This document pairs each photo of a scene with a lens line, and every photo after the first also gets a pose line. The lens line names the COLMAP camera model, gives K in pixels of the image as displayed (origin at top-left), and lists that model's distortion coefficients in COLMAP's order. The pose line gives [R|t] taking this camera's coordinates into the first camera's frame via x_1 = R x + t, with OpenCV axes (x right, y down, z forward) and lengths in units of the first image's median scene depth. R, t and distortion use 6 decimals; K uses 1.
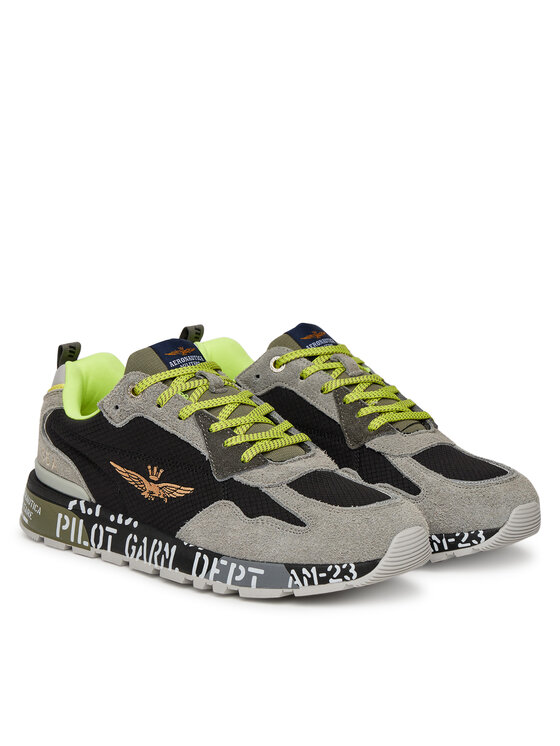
lens RADIAL K [[2153.6, 0, 280.0], [0, 2153.6, 373.0], [0, 0, 1]] dist [0.067472, 0.591729]
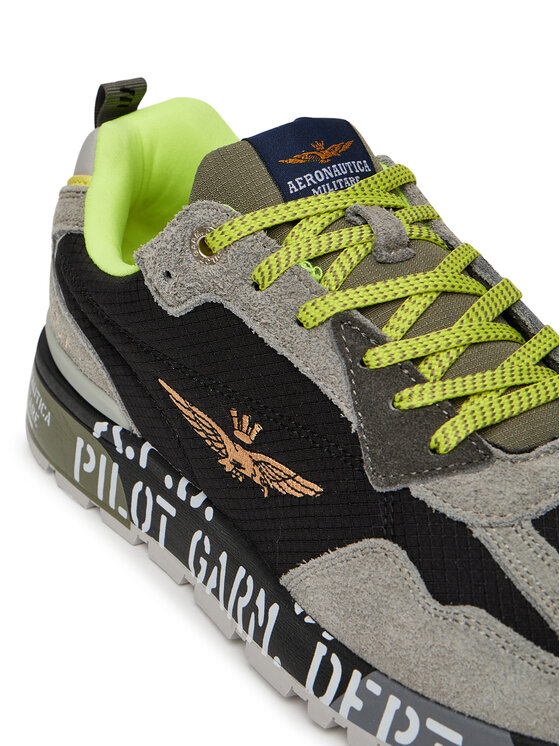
lens RADIAL K [[1944.8, 0, 280.0], [0, 1944.8, 373.0], [0, 0, 1]] dist [-0.100725, -0.885251]
pose [[0.988449, 0.067169, -0.135857, 0.003804], [-0.029952, 0.965320, 0.259345, -0.070775], [0.148566, -0.252280, 0.956181, 0.613926]]
